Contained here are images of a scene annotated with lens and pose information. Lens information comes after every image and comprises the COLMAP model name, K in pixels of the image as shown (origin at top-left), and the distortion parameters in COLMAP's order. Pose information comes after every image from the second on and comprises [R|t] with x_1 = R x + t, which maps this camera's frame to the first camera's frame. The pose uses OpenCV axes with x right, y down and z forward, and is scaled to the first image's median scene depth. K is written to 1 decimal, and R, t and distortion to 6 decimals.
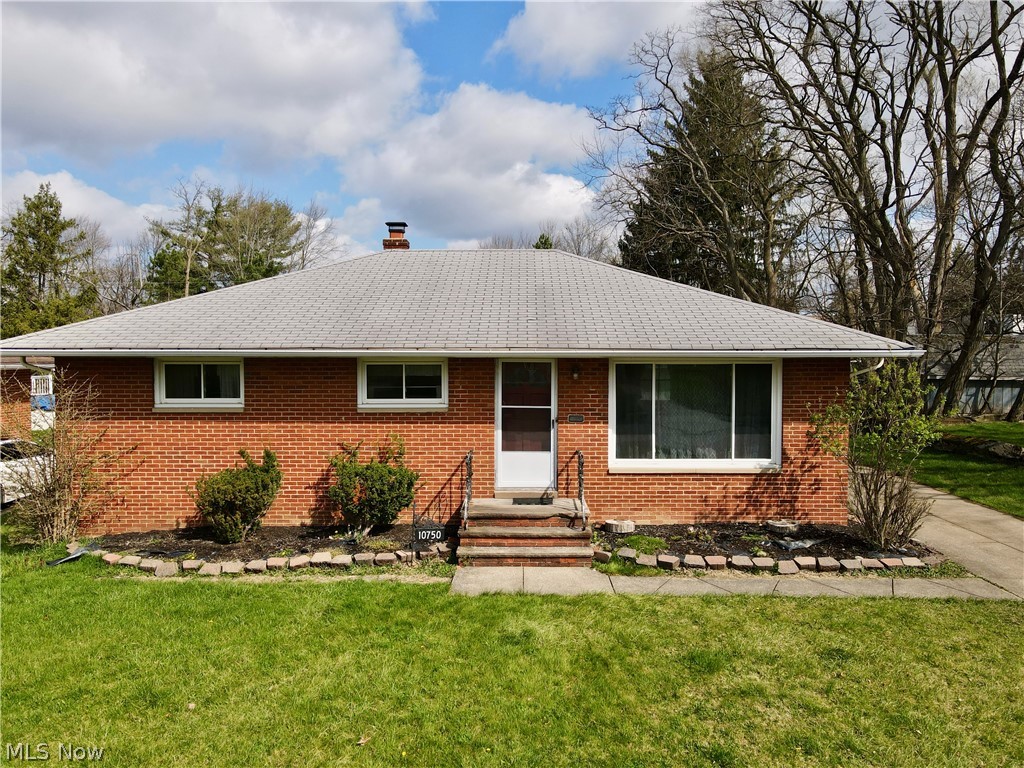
lens RADIAL K [[748.5, 0, 516.8], [0, 748.5, 379.2], [0, 0, 1]] dist [-0.003858, 0.039906]
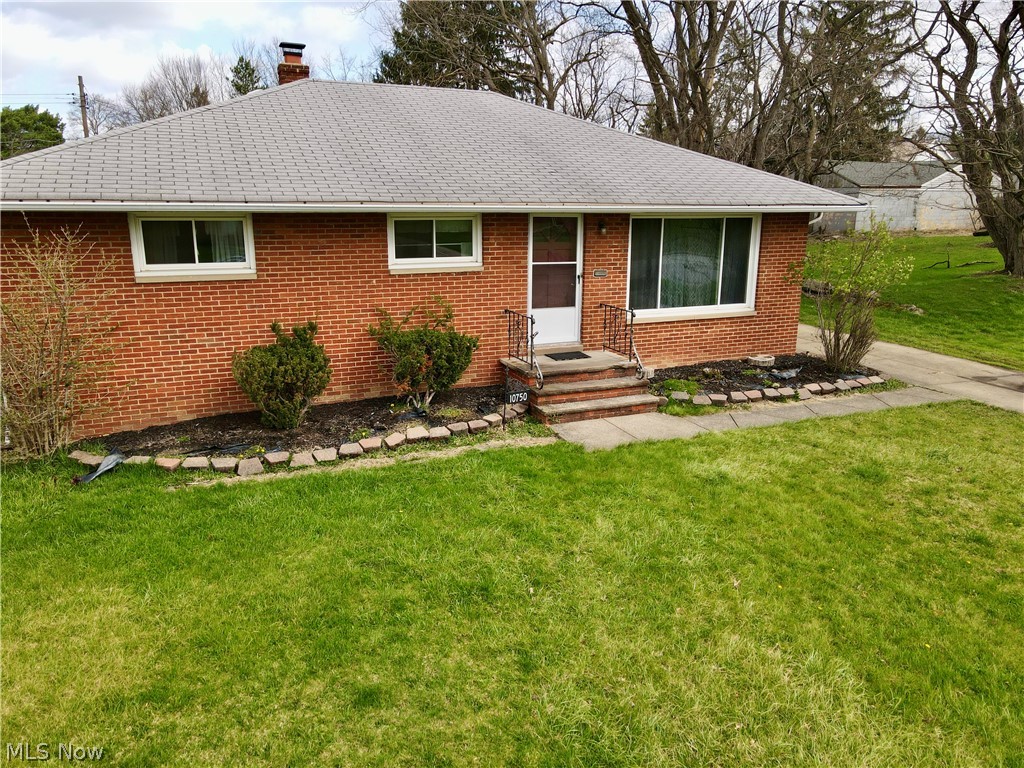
lens RADIAL K [[748.5, 0, 516.8], [0, 748.5, 379.2], [0, 0, 1]] dist [-0.003858, 0.039906]
pose [[0.911859, -0.090277, 0.400454, -0.447121], [0.006652, 0.978640, 0.205476, -0.016467], [-0.410449, -0.184701, 0.892982, 0.108130]]
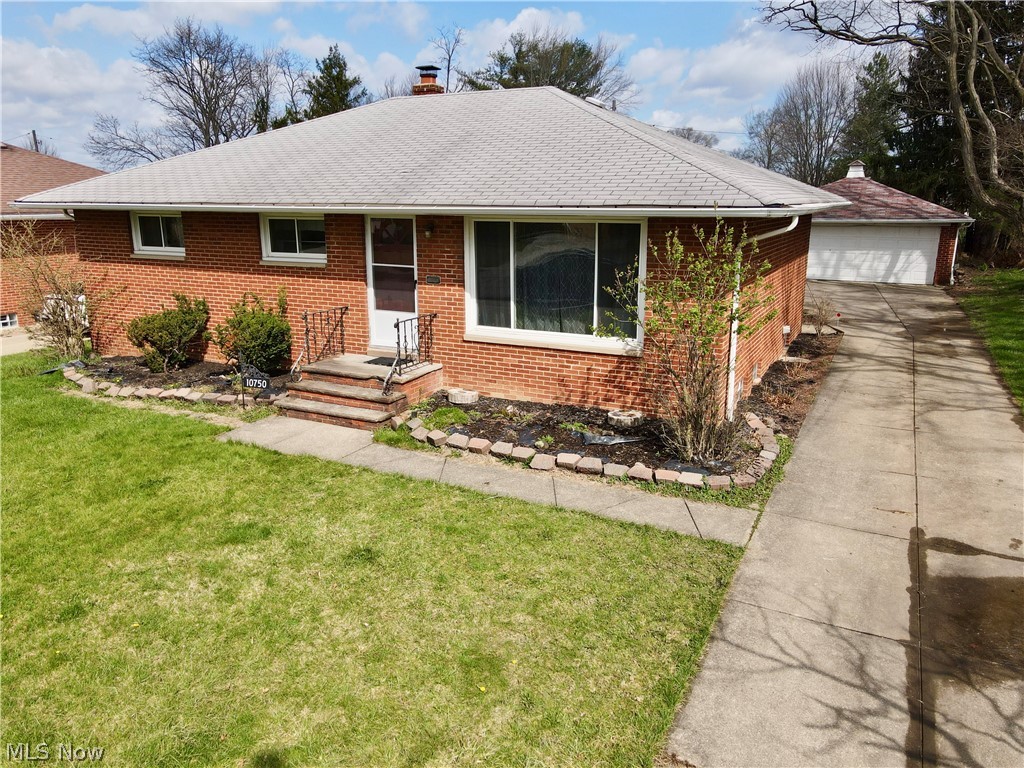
lens RADIAL K [[748.5, 0, 516.8], [0, 748.5, 379.2], [0, 0, 1]] dist [-0.003858, 0.039906]
pose [[0.895264, 0.103759, -0.433286, 0.594352], [-0.014912, 0.978938, 0.203614, -0.018438], [0.445287, -0.175827, 0.877955, 0.198261]]
